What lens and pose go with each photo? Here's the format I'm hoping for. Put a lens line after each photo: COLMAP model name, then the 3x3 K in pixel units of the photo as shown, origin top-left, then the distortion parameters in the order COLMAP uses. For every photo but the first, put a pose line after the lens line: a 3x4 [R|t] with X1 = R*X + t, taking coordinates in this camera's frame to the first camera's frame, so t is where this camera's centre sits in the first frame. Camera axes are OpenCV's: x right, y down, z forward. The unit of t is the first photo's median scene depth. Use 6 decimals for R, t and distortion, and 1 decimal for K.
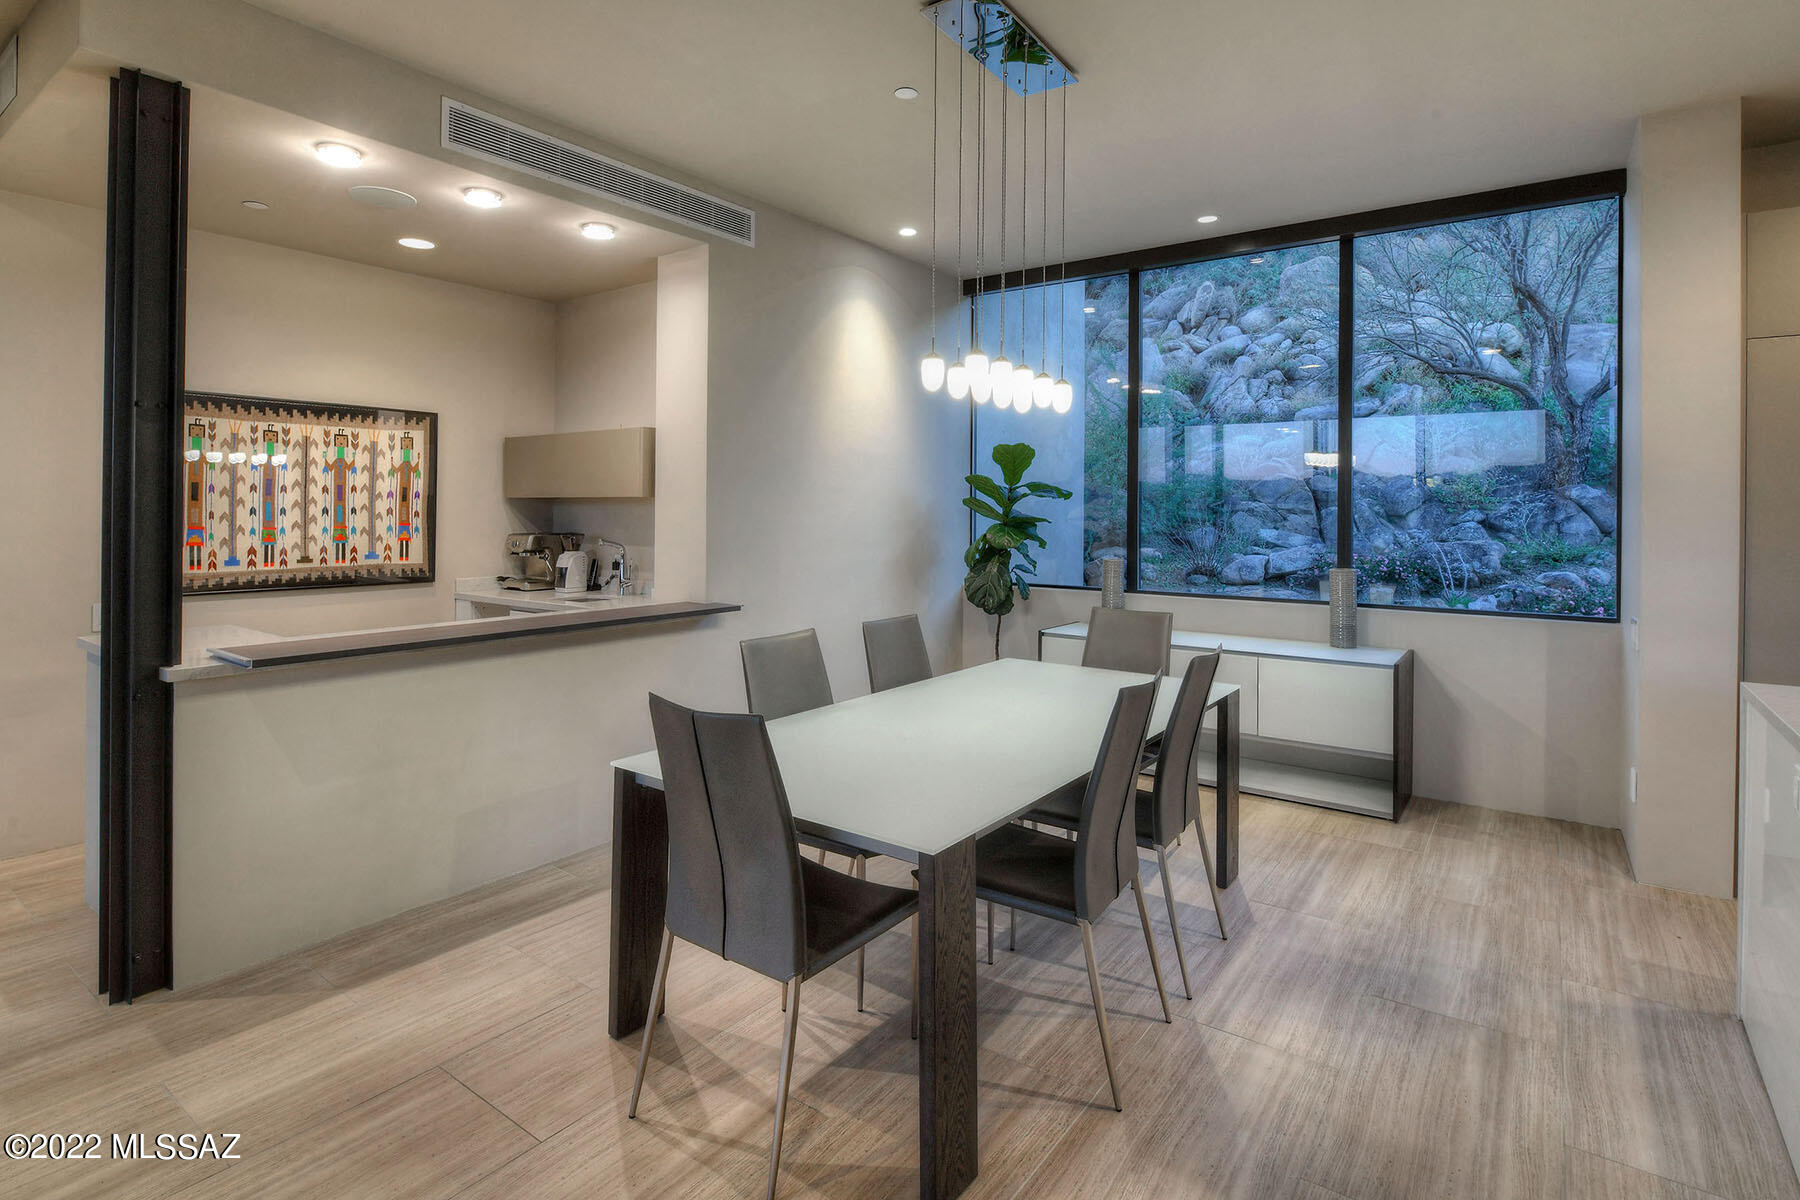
lens RADIAL K [[896.3, 0, 906.2], [0, 896.3, 512.8], [0, 0, 1]] dist [0.001428, -0.001327]
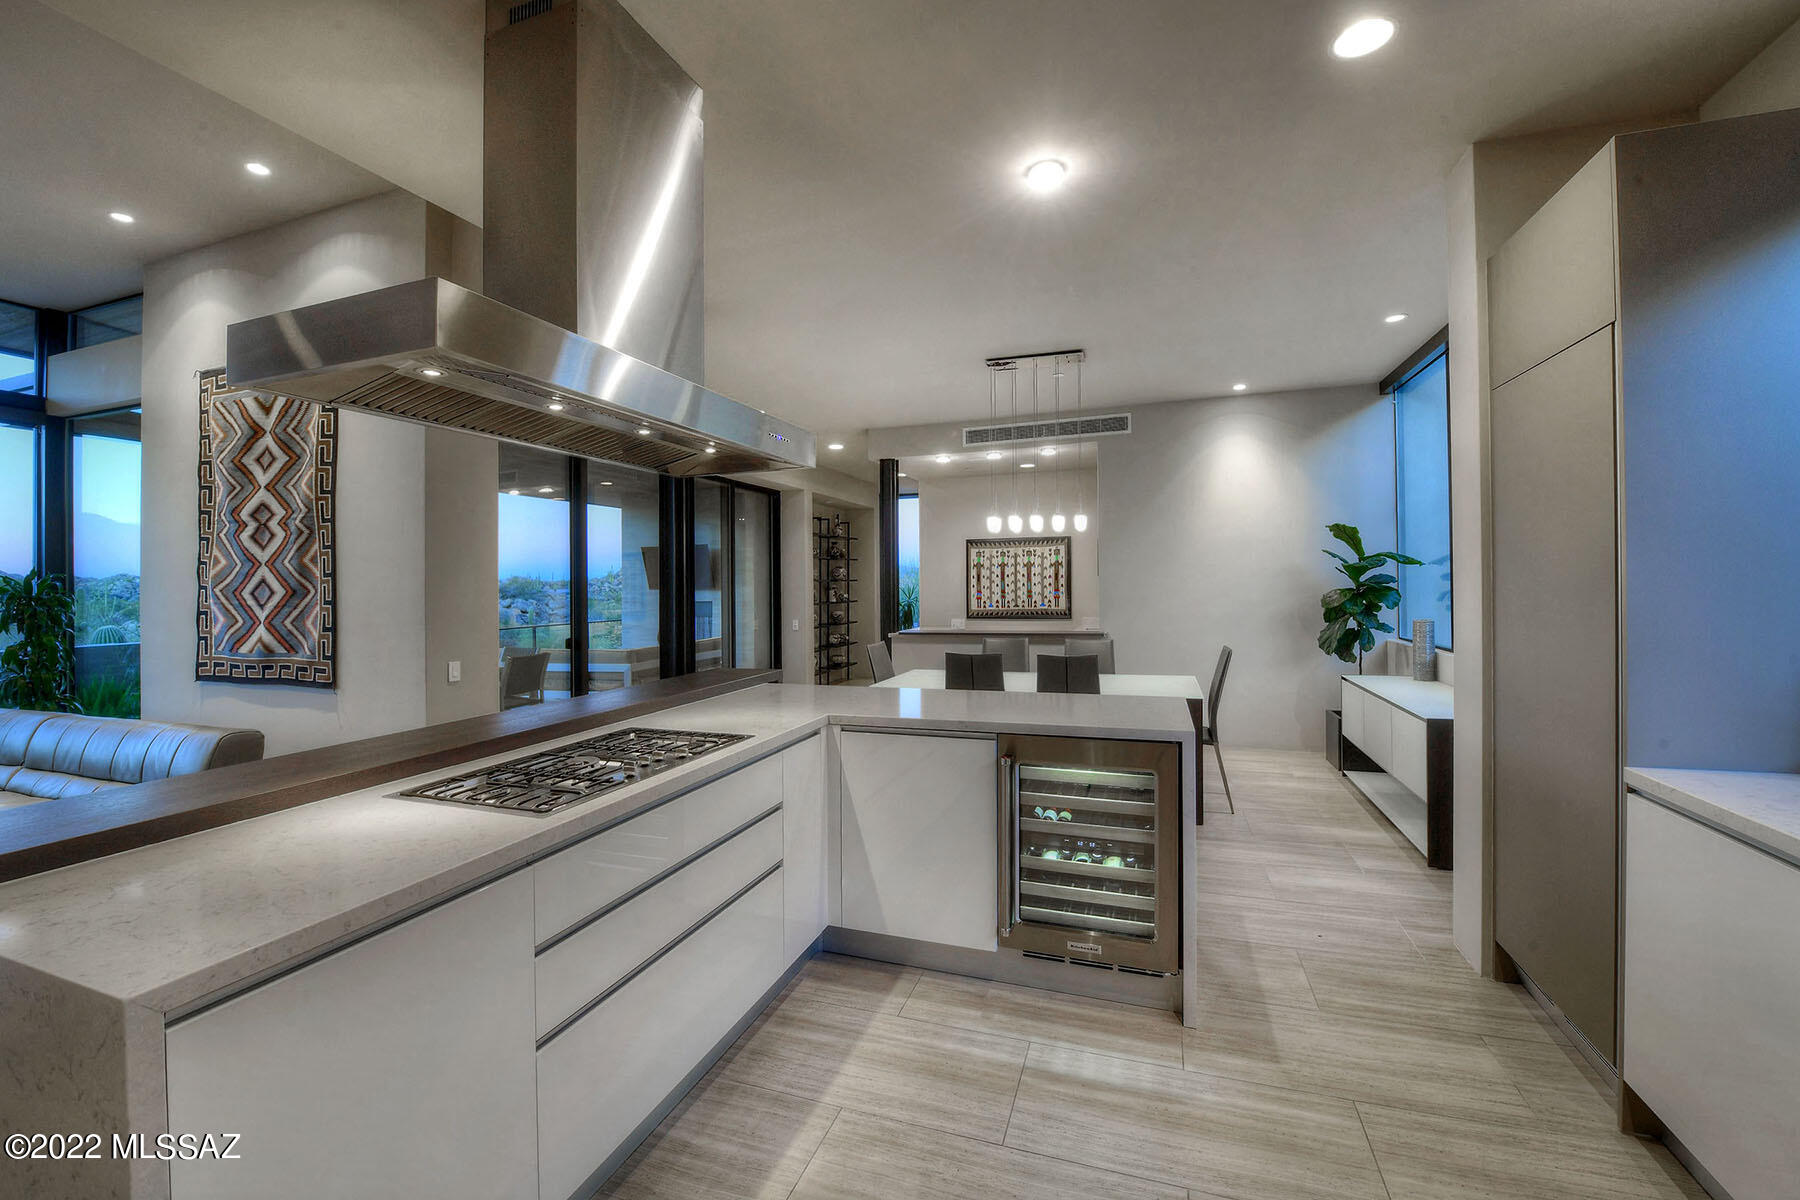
lens RADIAL K [[765.3, 0, 879.3], [0, 765.3, 573.4], [0, 0, 1]] dist [-0.024709, -0.000958]
pose [[0.263973, -0.022800, -0.964261, 1.175305], [0.014302, 0.999703, -0.019722, 0.002637], [0.964424, -0.008585, 0.264221, 0.121518]]
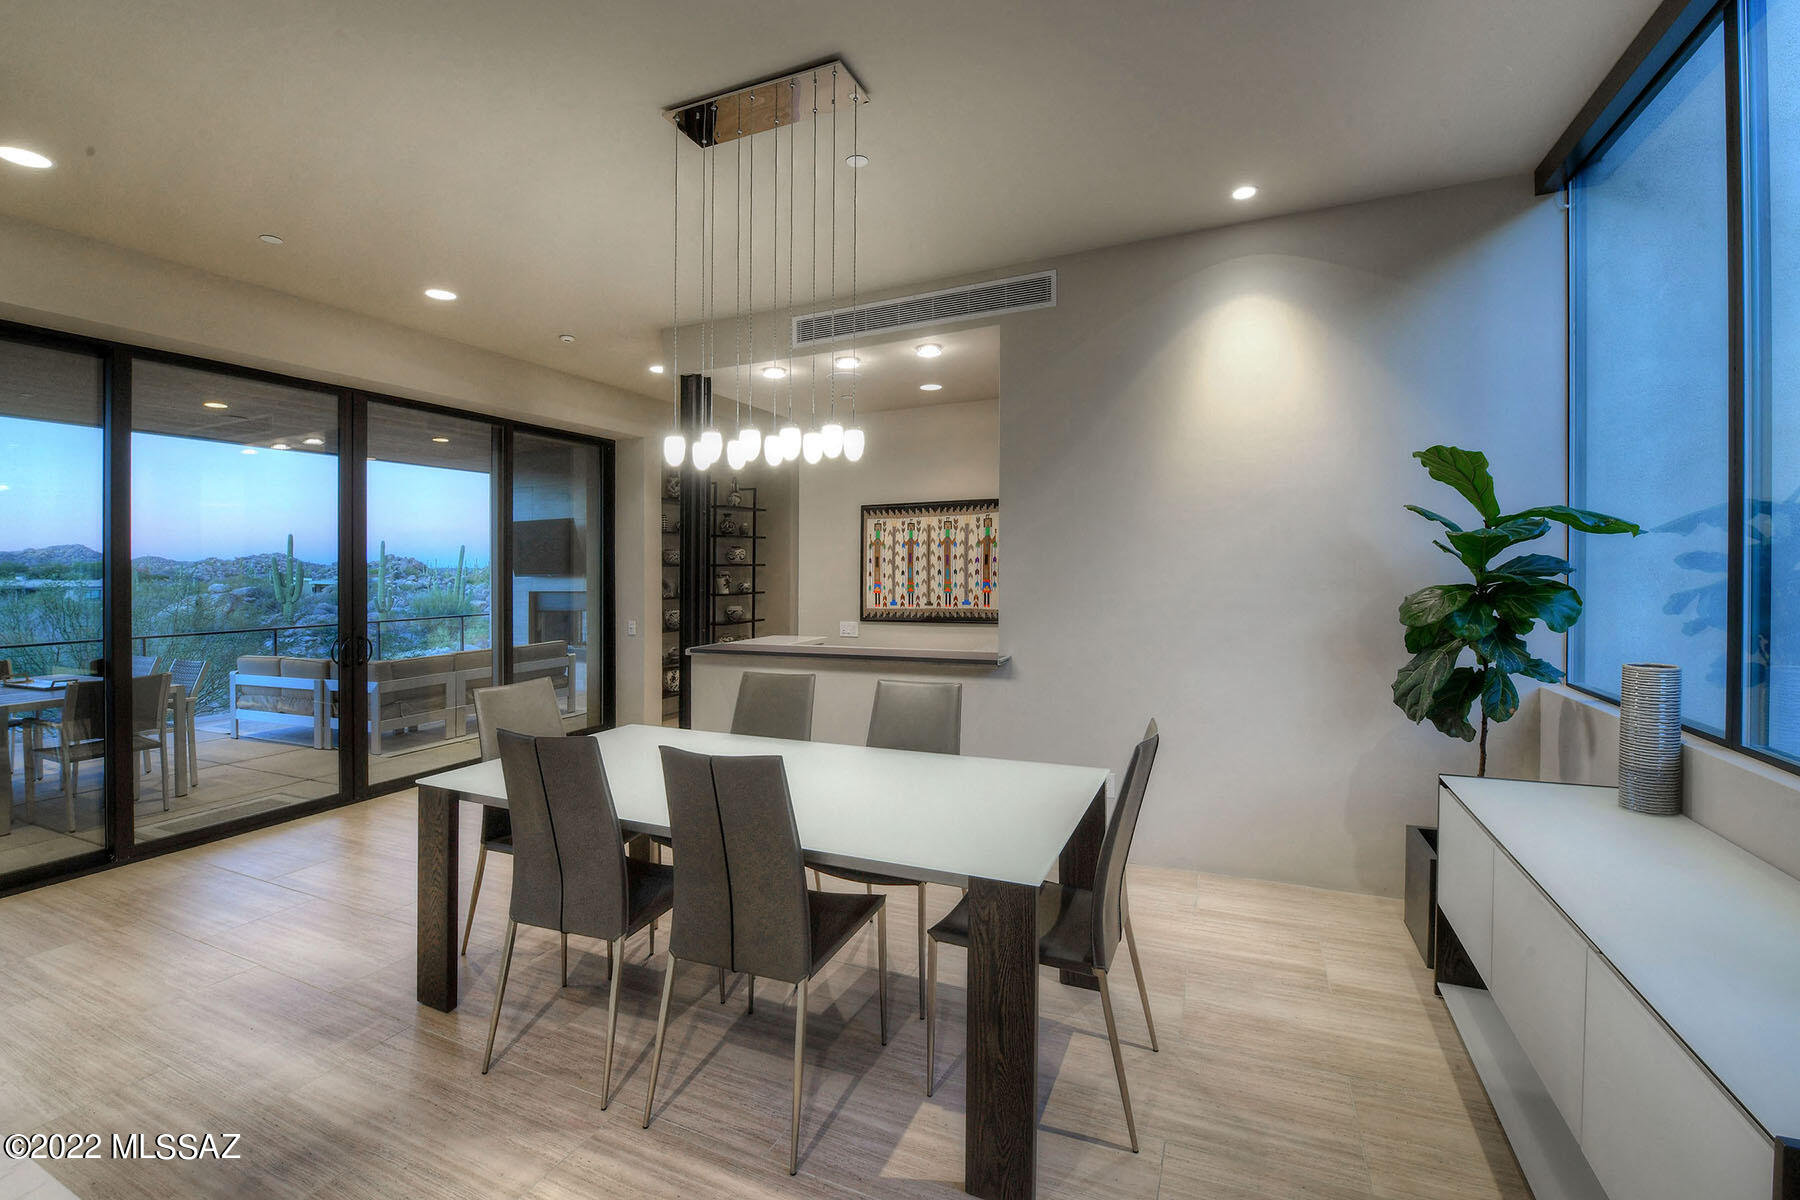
lens RADIAL K [[783.3, 0, 877.0], [0, 783.3, 579.5], [0, 0, 1]] dist [-0.025229, -0.000372]
pose [[0.182554, 0.005178, -0.983182, 0.664868], [0.013218, 0.999883, 0.007720, -0.001082], [0.983107, -0.014405, 0.182465, 0.659038]]
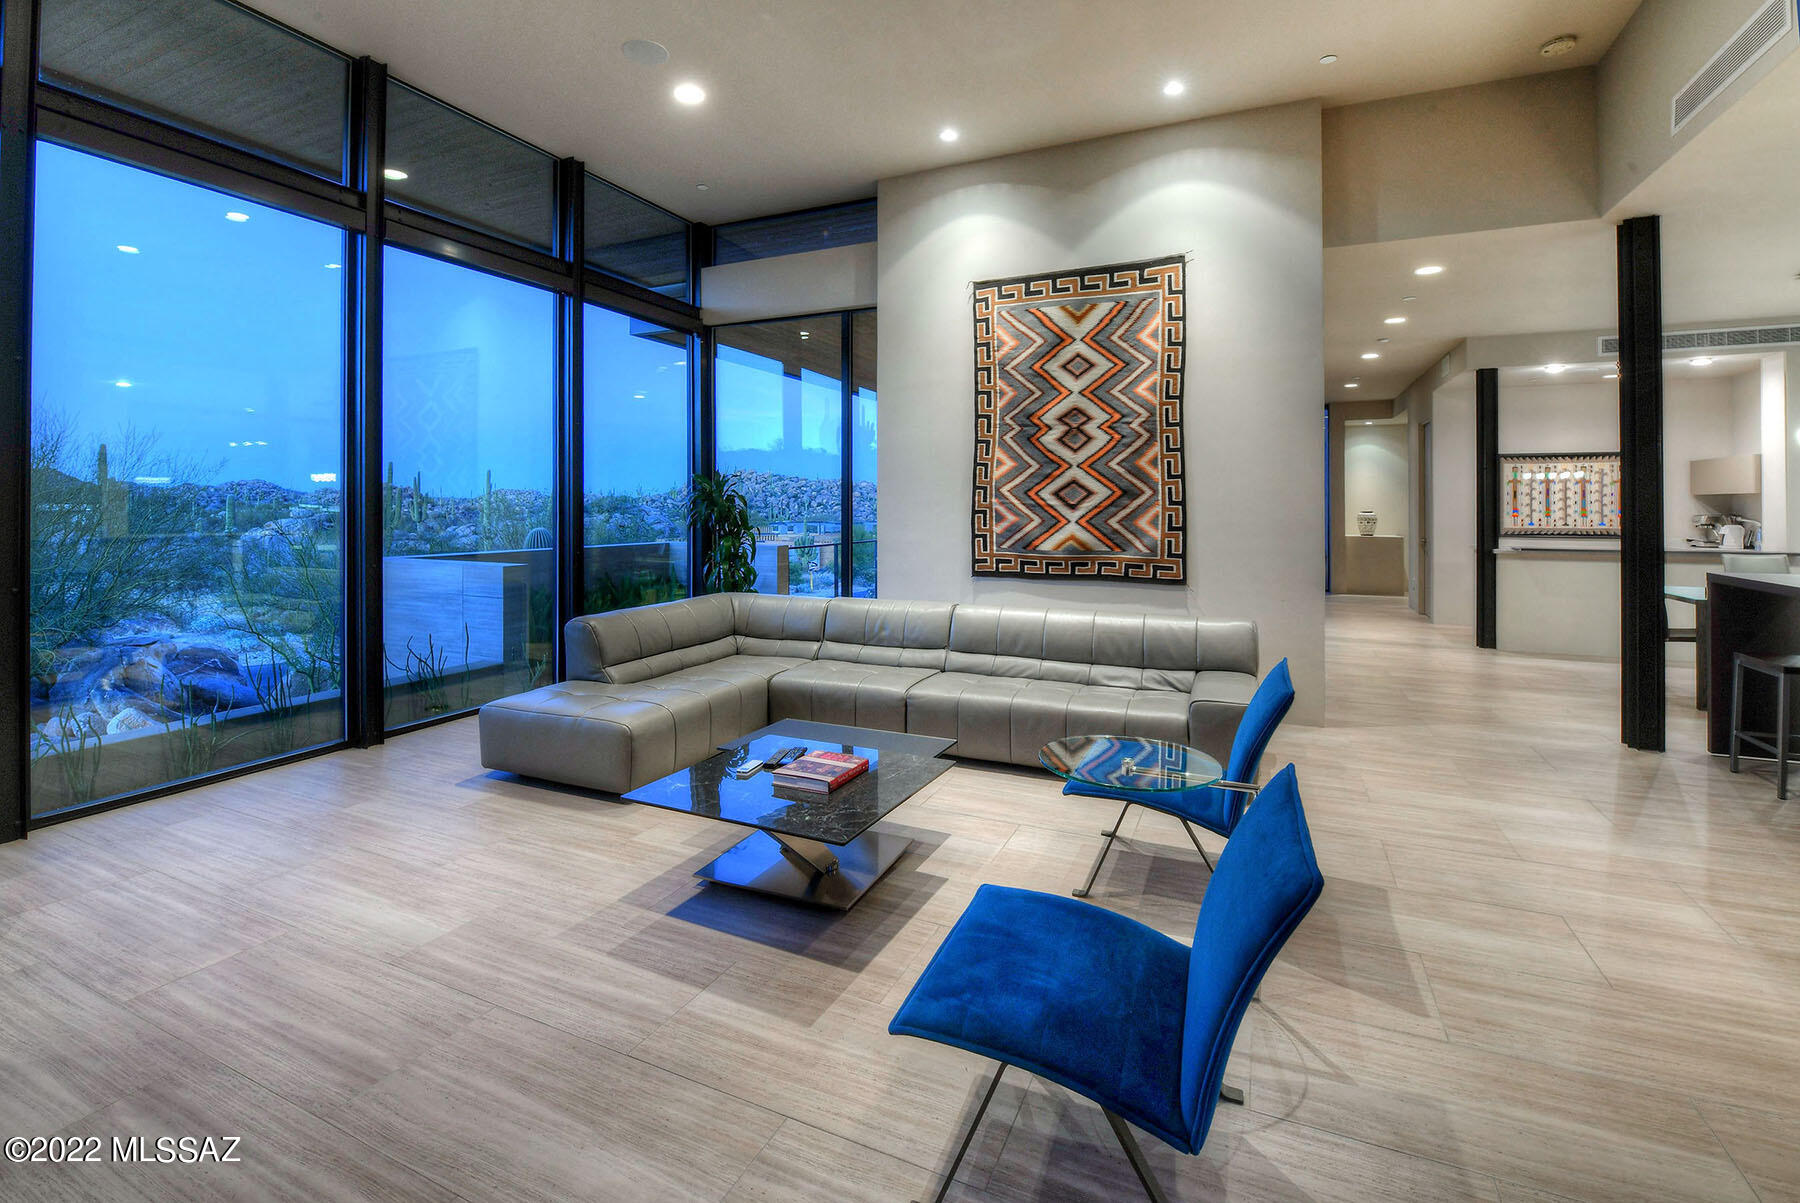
lens RADIAL K [[843.5, 0, 834.4], [0, 843.5, 492.8], [0, 0, 1]] dist [0.001352, -0.002141]
pose [[0.165135, -0.024572, -0.985965, 1.083766], [-0.002674, 0.999675, -0.025362, 0.031642], [0.986267, 0.006825, 0.165016, -1.122101]]
